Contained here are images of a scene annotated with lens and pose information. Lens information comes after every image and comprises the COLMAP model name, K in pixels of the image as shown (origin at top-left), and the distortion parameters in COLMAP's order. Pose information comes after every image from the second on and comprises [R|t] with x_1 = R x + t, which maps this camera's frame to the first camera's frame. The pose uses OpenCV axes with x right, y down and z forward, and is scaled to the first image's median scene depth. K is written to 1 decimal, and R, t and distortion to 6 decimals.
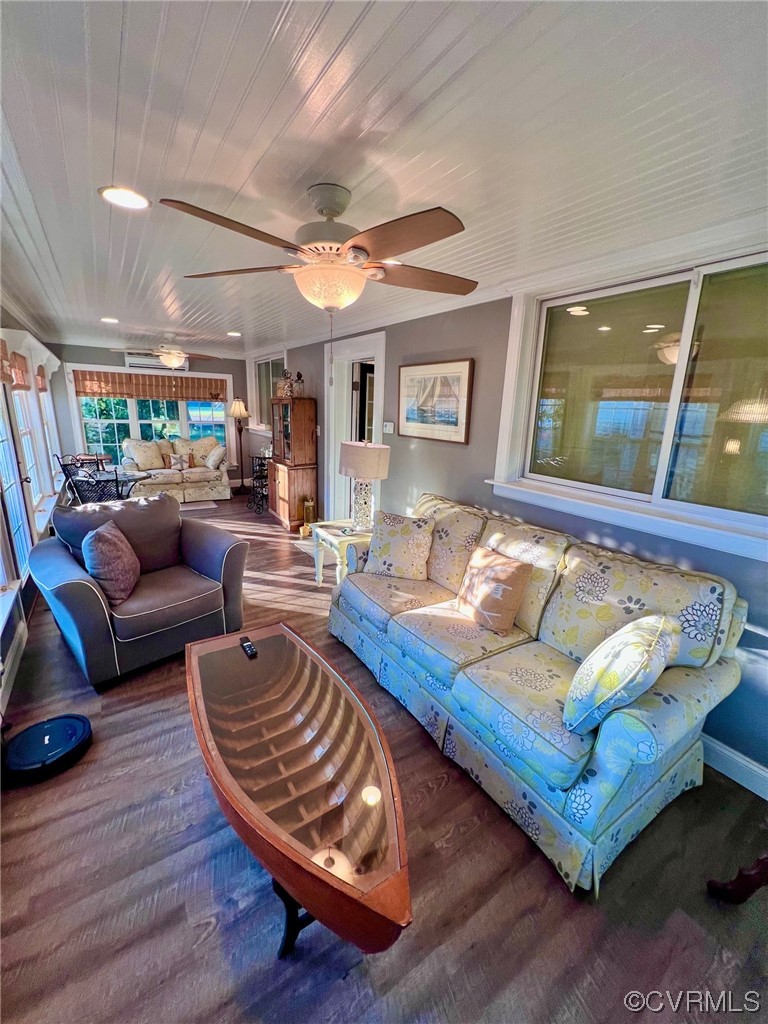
lens RADIAL K [[412.4, 0, 388.4], [0, 412.4, 510.4], [0, 0, 1]] dist [-0.003171, 0.000678]
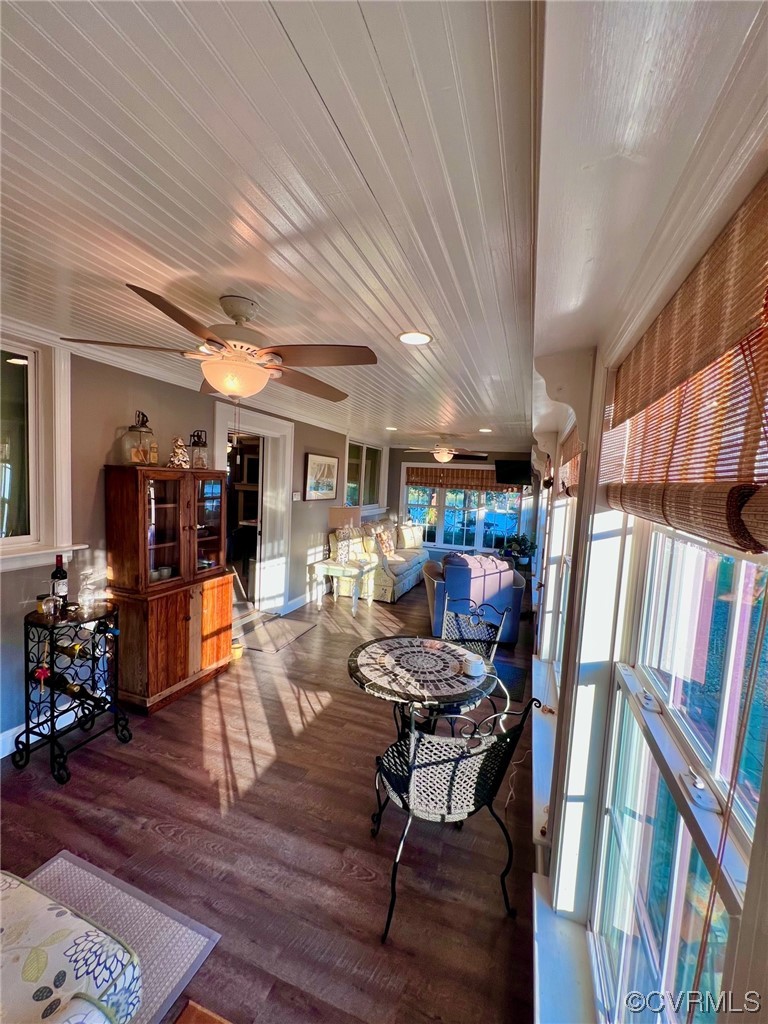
lens RADIAL K [[412.4, 0, 385.2], [0, 412.4, 511.7], [0, 0, 1]] dist [-0.003171, 0.000678]
pose [[-0.592994, -0.126504, 0.795208, -1.175092], [0.124398, 0.961332, 0.245695, -0.429763], [-0.795540, 0.244618, -0.554327, 1.480138]]
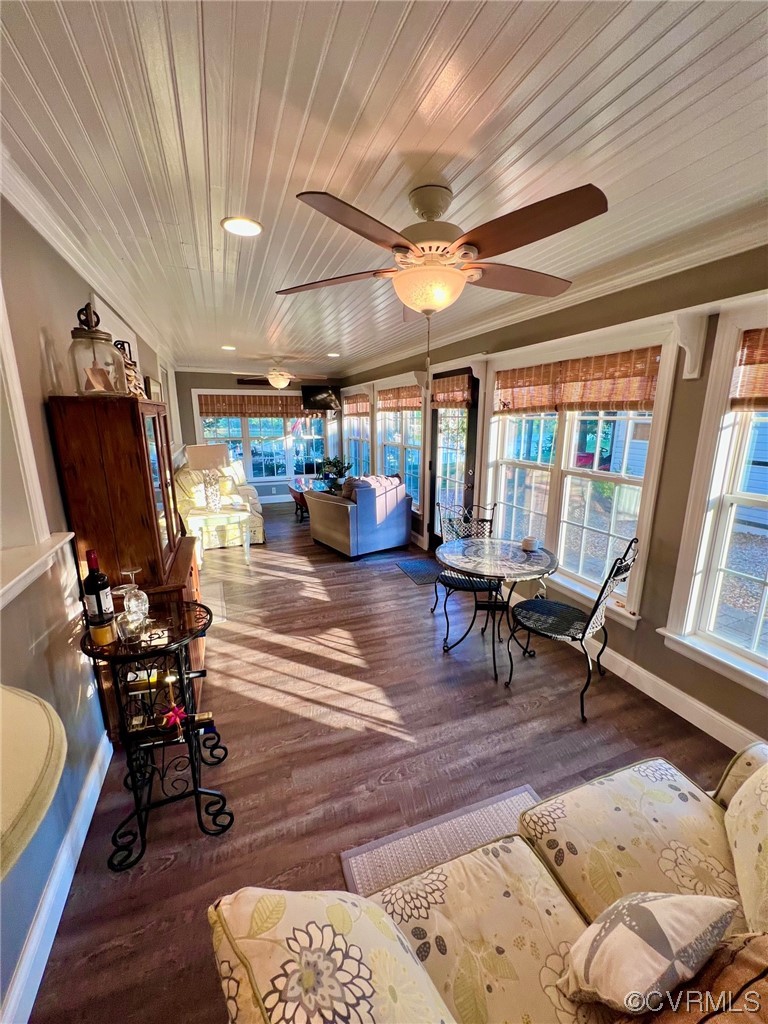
lens RADIAL K [[412.4, 0, 390.4], [0, 412.4, 513.8], [0, 0, 1]] dist [-0.003171, 0.000678]
pose [[-0.977480, -0.084830, 0.193225, -0.753145], [0.013860, 0.887861, 0.459903, -0.469900], [-0.210570, 0.452224, -0.866691, 1.779536]]
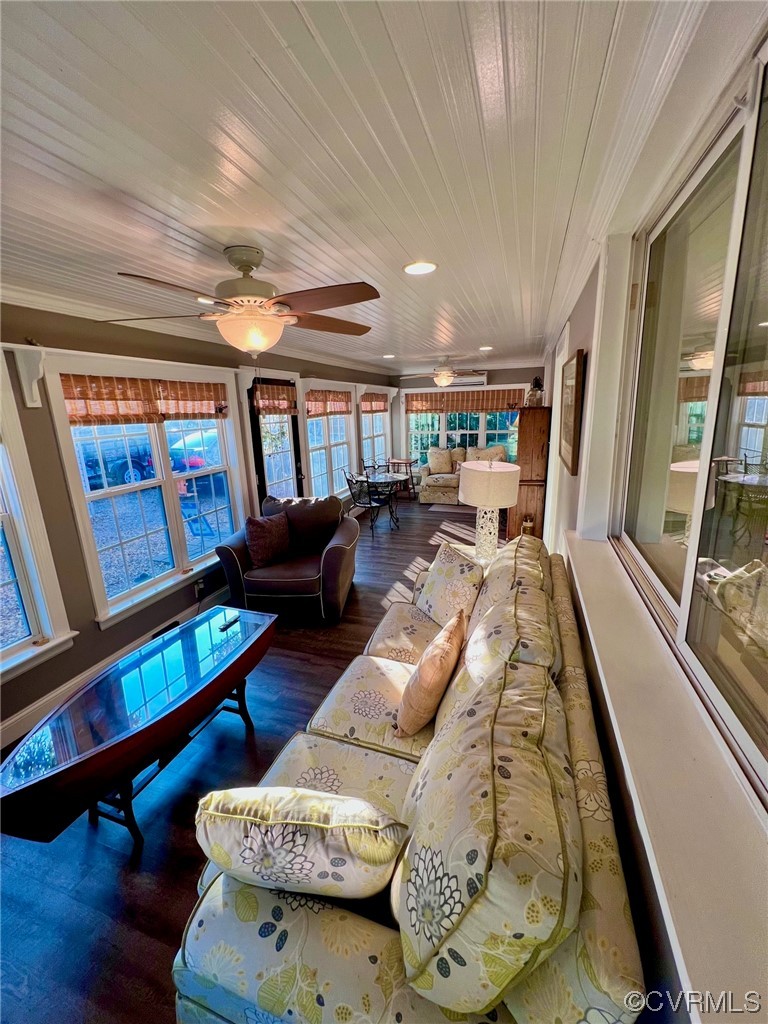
lens RADIAL K [[412.4, 0, 382.5], [0, 412.4, 509.6], [0, 0, 1]] dist [-0.003171, 0.000678]
pose [[0.603414, 0.138229, -0.785356, 0.417490], [-0.144878, 0.987474, 0.062489, -0.076157], [0.784157, 0.076074, 0.615882, 0.254500]]
